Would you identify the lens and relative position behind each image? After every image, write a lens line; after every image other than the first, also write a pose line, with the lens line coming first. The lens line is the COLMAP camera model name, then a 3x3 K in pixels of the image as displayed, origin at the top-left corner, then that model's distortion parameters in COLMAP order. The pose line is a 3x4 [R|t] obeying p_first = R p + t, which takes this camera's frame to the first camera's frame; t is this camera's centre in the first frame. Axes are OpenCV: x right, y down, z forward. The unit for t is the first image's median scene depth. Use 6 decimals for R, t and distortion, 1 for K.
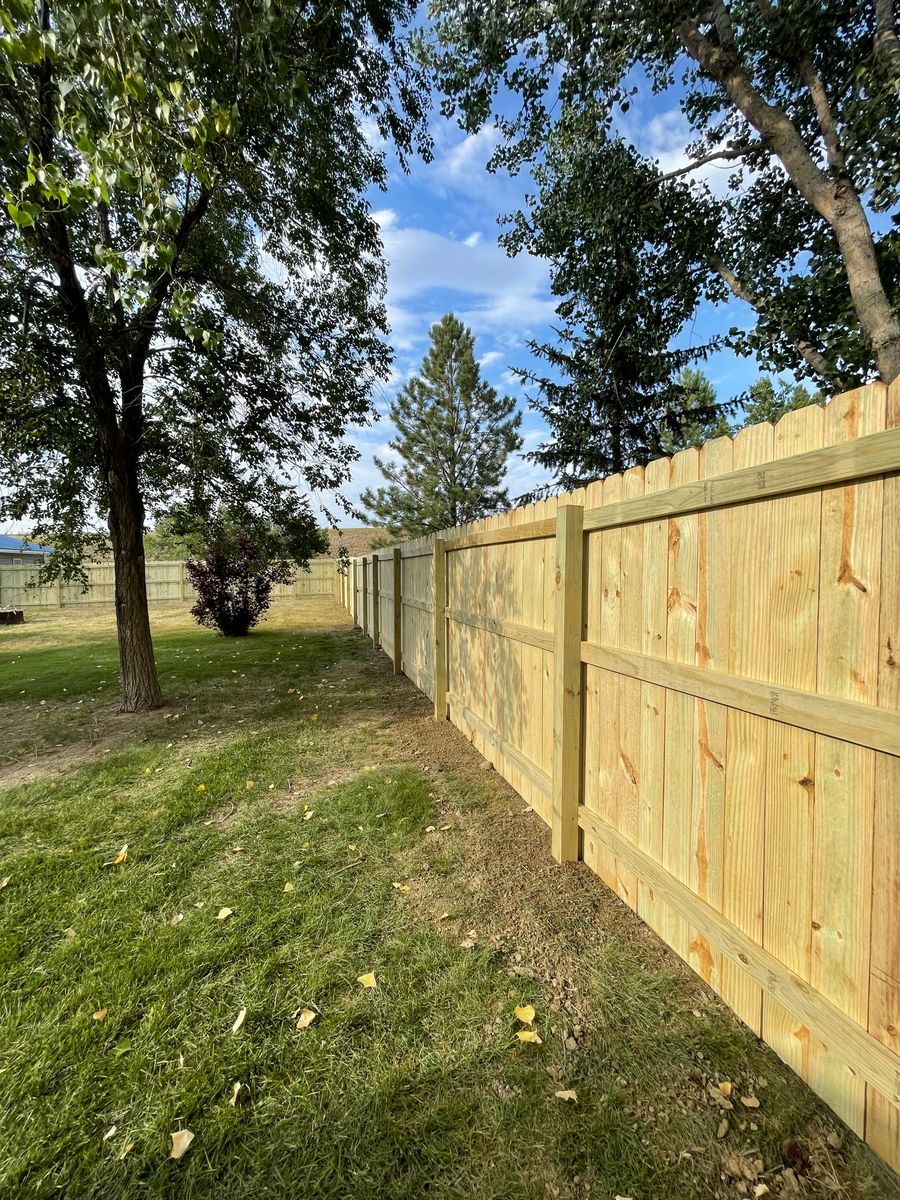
lens RADIAL K [[504.1, 0, 450.0], [0, 504.1, 600.0], [0, 0, 1]] dist [-0.013323, 0.008516]
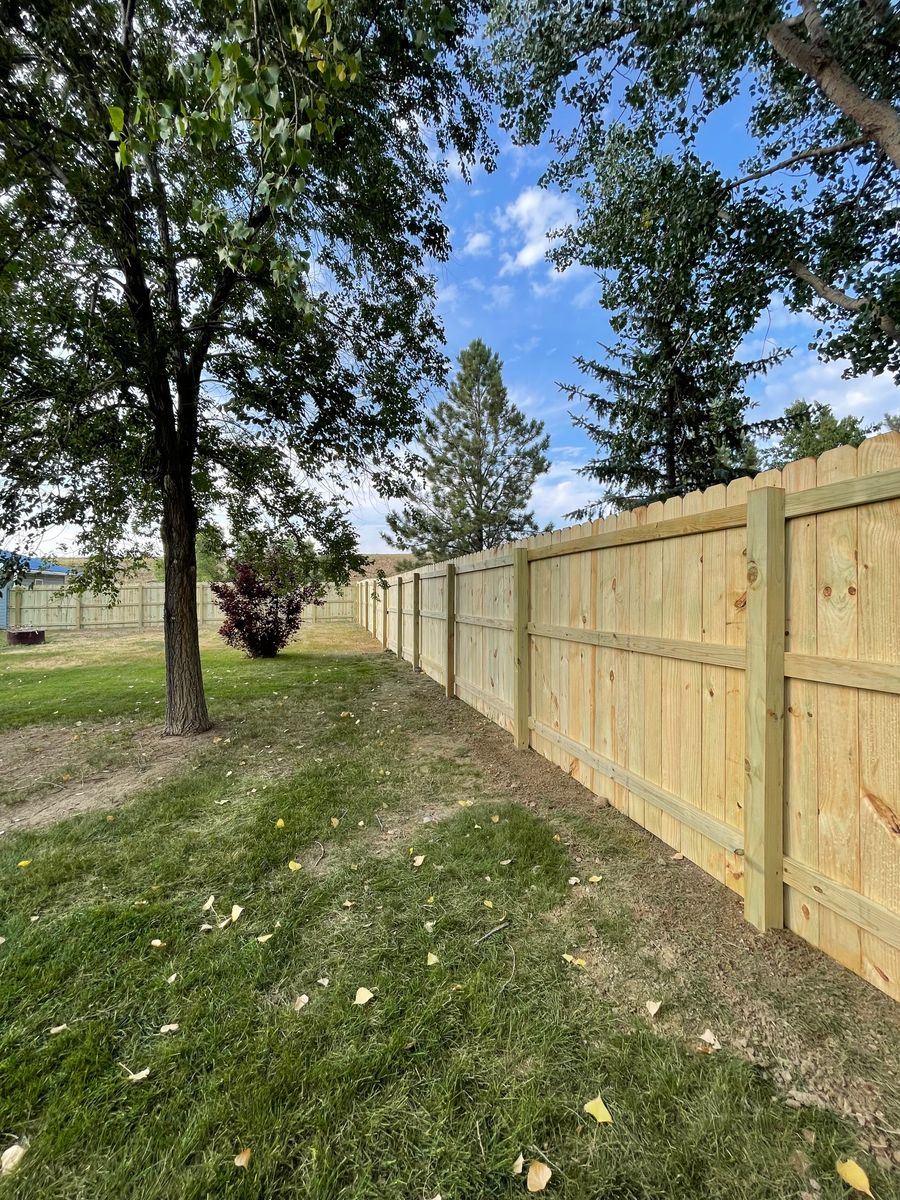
lens RADIAL K [[504.1, 0, 450.0], [0, 504.1, 600.0], [0, 0, 1]] dist [-0.013323, 0.008516]
pose [[0.999845, 0.007702, -0.015823, -0.099932], [-0.008532, 0.998554, -0.053069, 0.016786], [0.015392, 0.053196, 0.998465, 0.062756]]
